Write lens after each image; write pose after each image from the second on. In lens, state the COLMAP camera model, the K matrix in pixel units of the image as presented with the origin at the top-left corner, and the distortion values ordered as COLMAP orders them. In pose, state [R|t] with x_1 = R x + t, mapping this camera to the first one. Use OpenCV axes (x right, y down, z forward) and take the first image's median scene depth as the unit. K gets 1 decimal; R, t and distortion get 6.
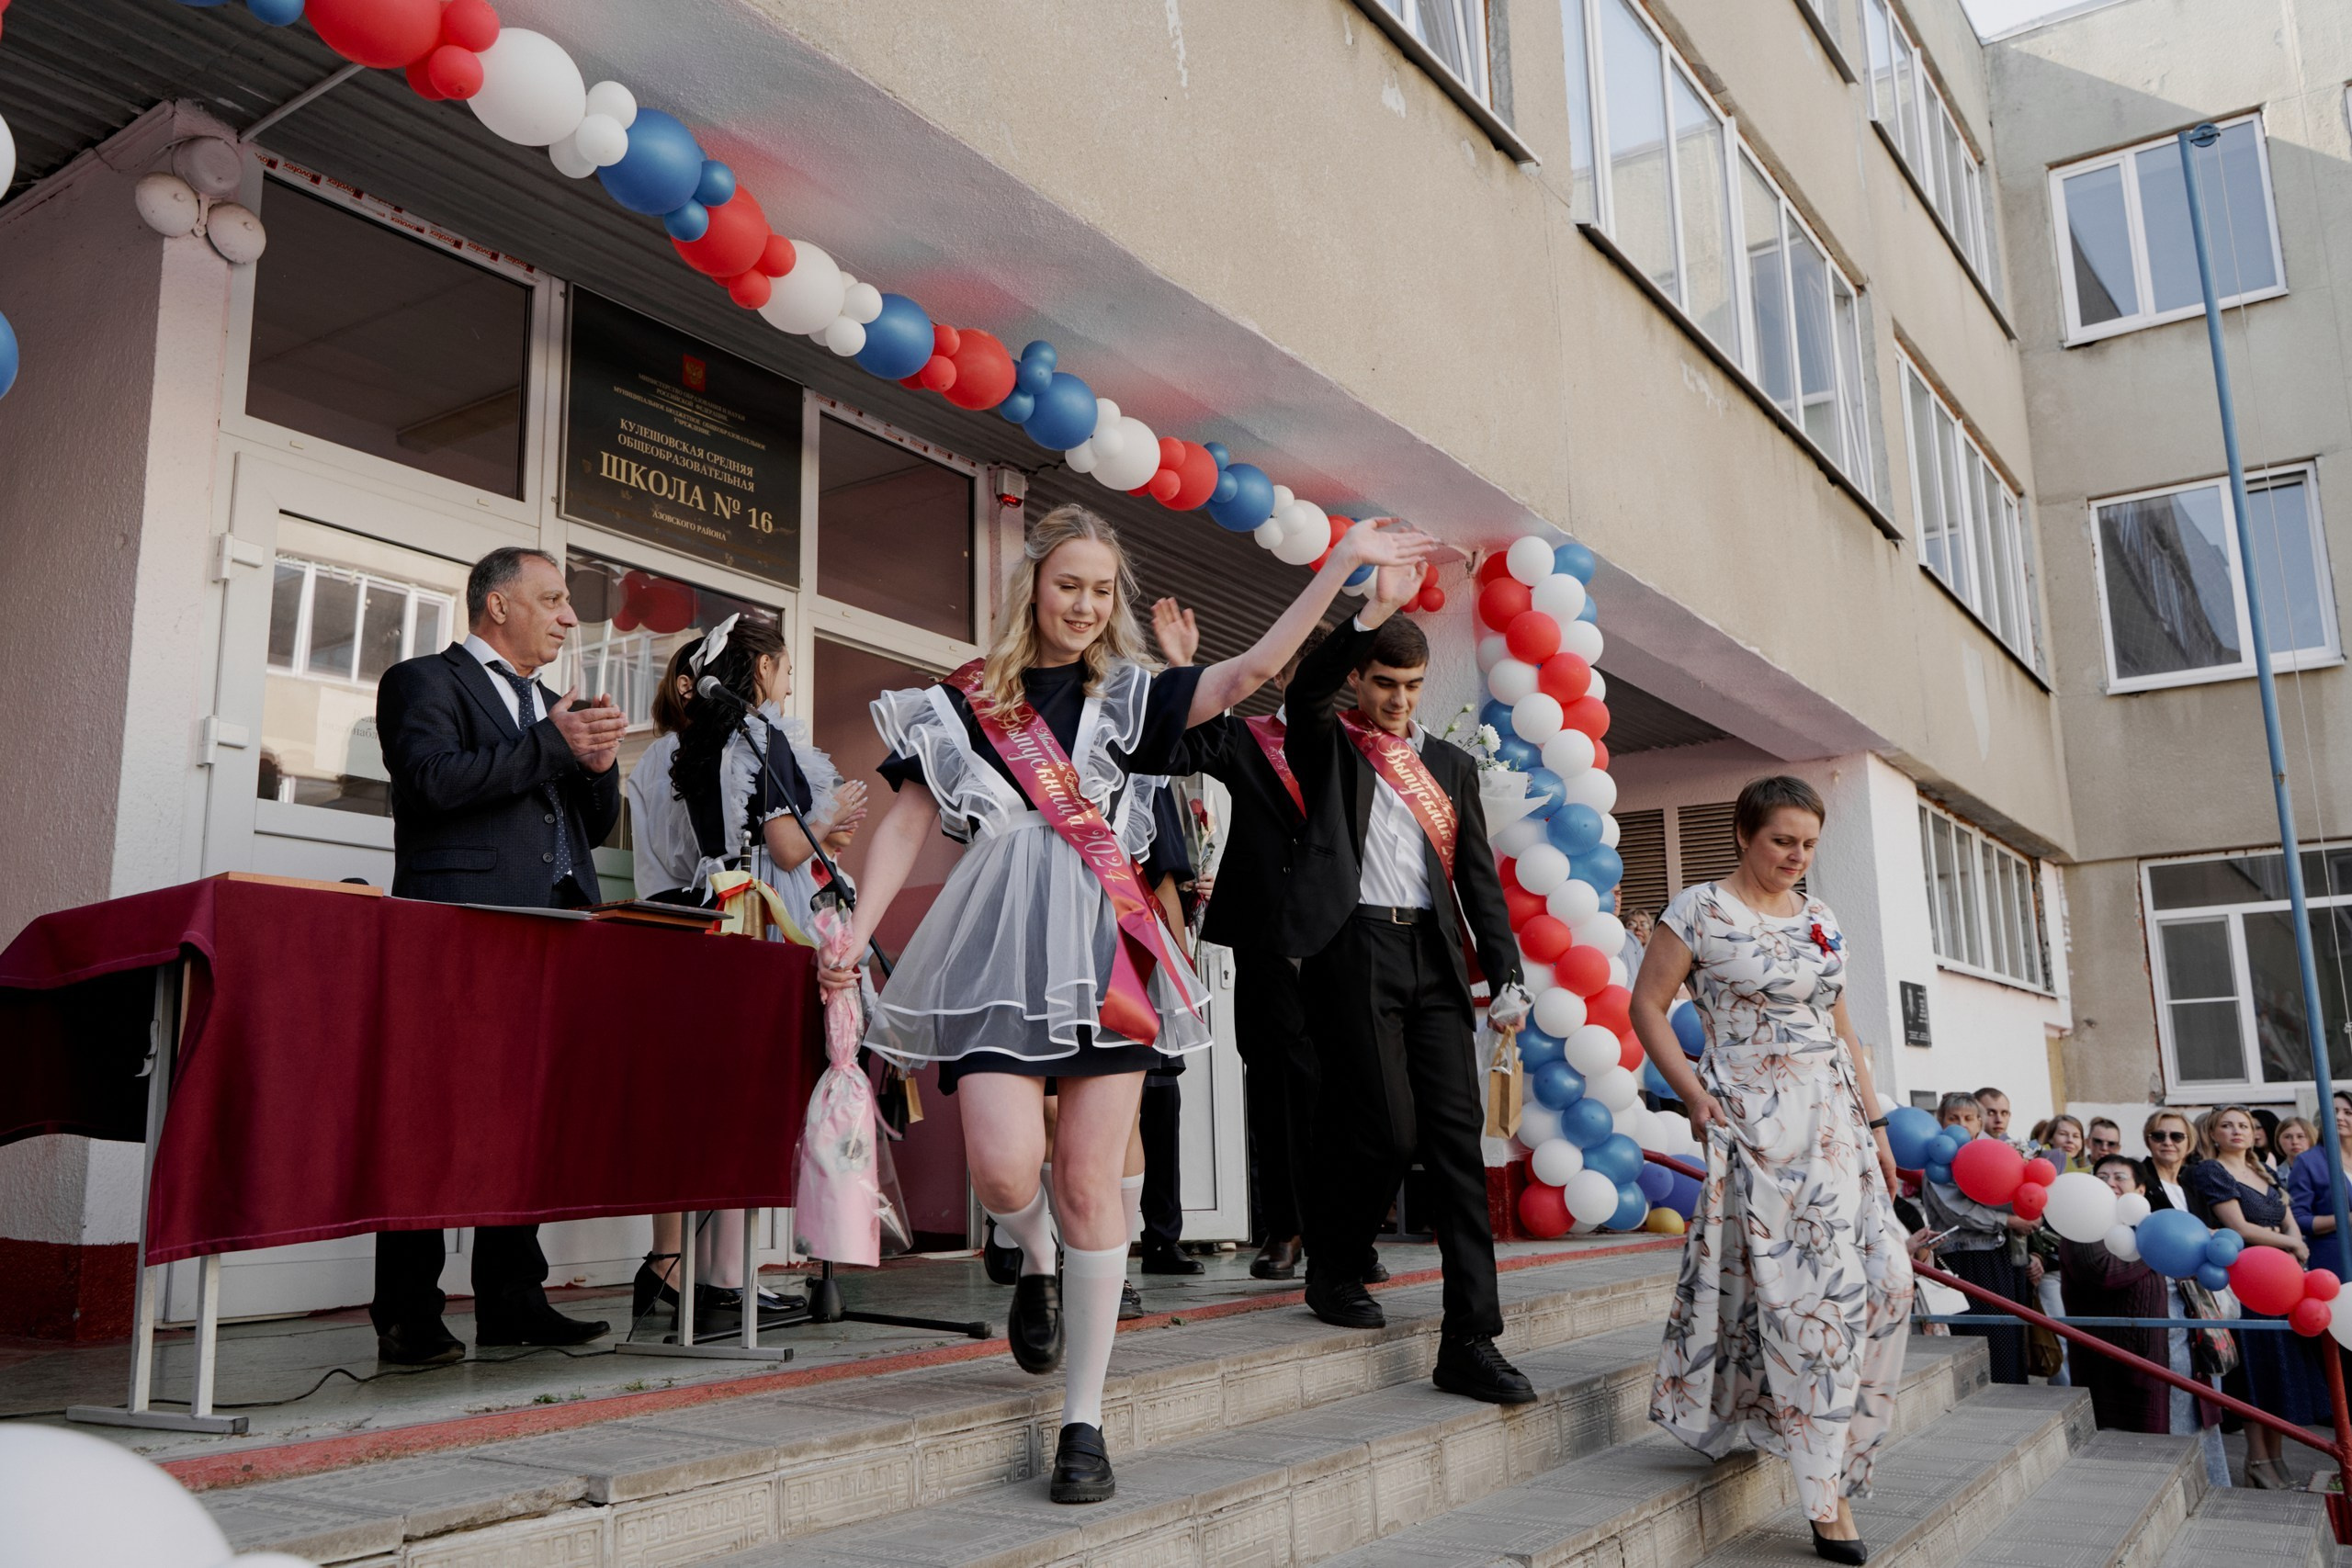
lens RADIAL K [[1886.2, 0, 1176.0], [0, 1886.2, 784.0], [0, 0, 1]] dist [0.002083, 0.002807]
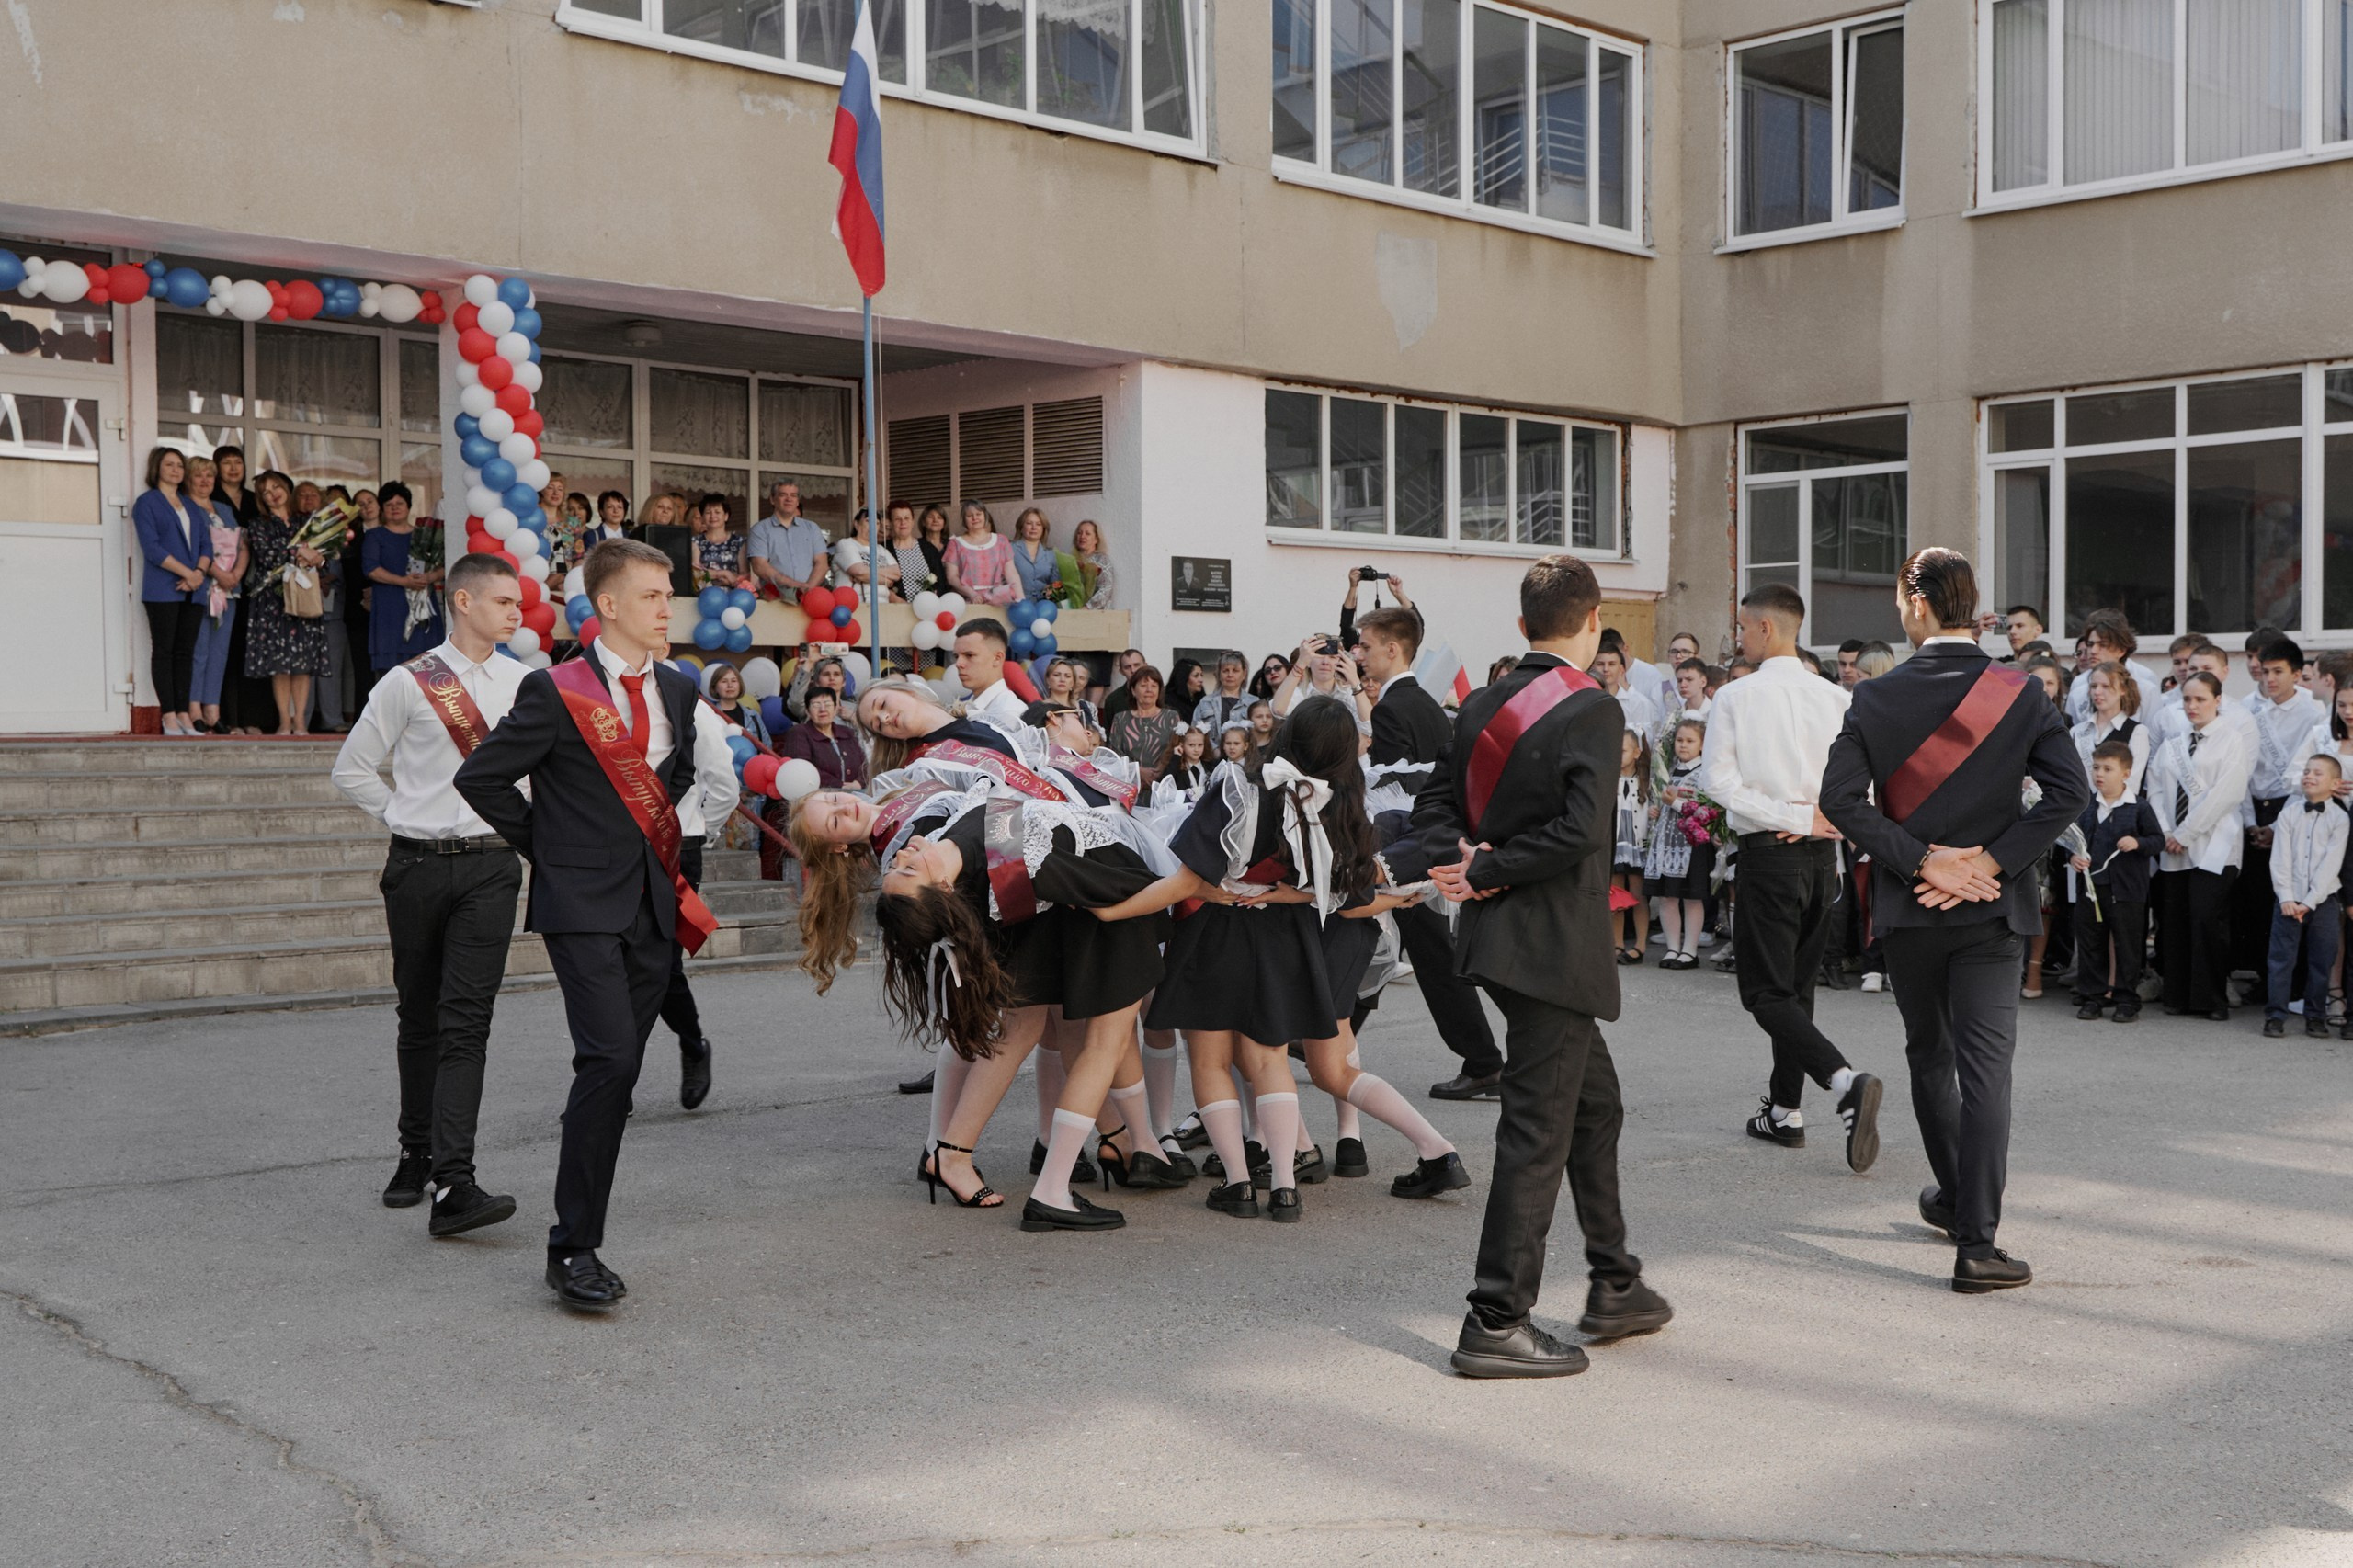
lens RADIAL K [[2567.5, 0, 1176.5], [0, 2567.5, 784.0], [0, 0, 1]] dist [0.002468, 0.002036]
pose [[0.976610, 0.023568, -0.213722, 0.746202], [0.023006, 0.976816, 0.212842, -0.100626], [0.213783, -0.212780, 0.953426, -0.576556]]
